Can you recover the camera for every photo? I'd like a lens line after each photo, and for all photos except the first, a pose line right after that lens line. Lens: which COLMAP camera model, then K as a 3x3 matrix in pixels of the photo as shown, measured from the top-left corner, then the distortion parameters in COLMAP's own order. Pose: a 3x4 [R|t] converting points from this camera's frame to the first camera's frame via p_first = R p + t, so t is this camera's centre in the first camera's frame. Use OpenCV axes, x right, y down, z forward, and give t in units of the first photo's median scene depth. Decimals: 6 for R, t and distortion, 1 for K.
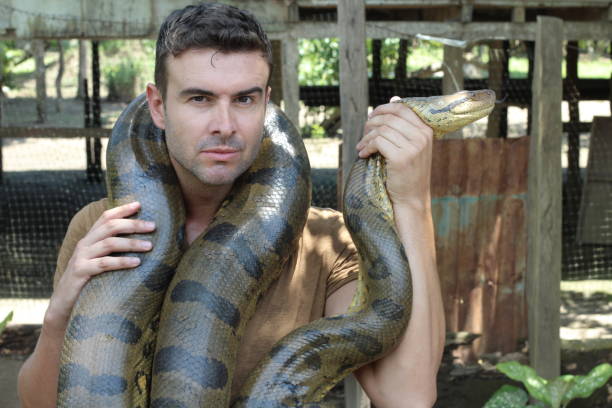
lens RADIAL K [[1483.8, 0, 306.0], [0, 1483.8, 204.0], [0, 0, 1]] dist [-0.149251, 0.248008]
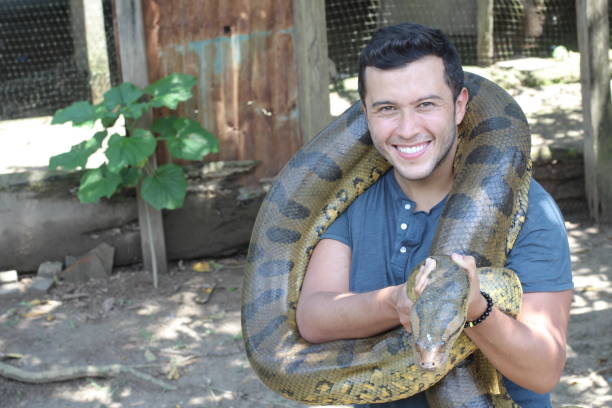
lens RADIAL K [[1483.8, 0, 306.0], [0, 1483.8, 204.0], [0, 0, 1]] dist [-0.149251, 0.248008]
pose [[0.992398, -0.086162, 0.087879, 0.052749], [0.069900, 0.982305, 0.173753, -0.067471], [-0.101295, -0.166289, 0.980860, -0.073269]]
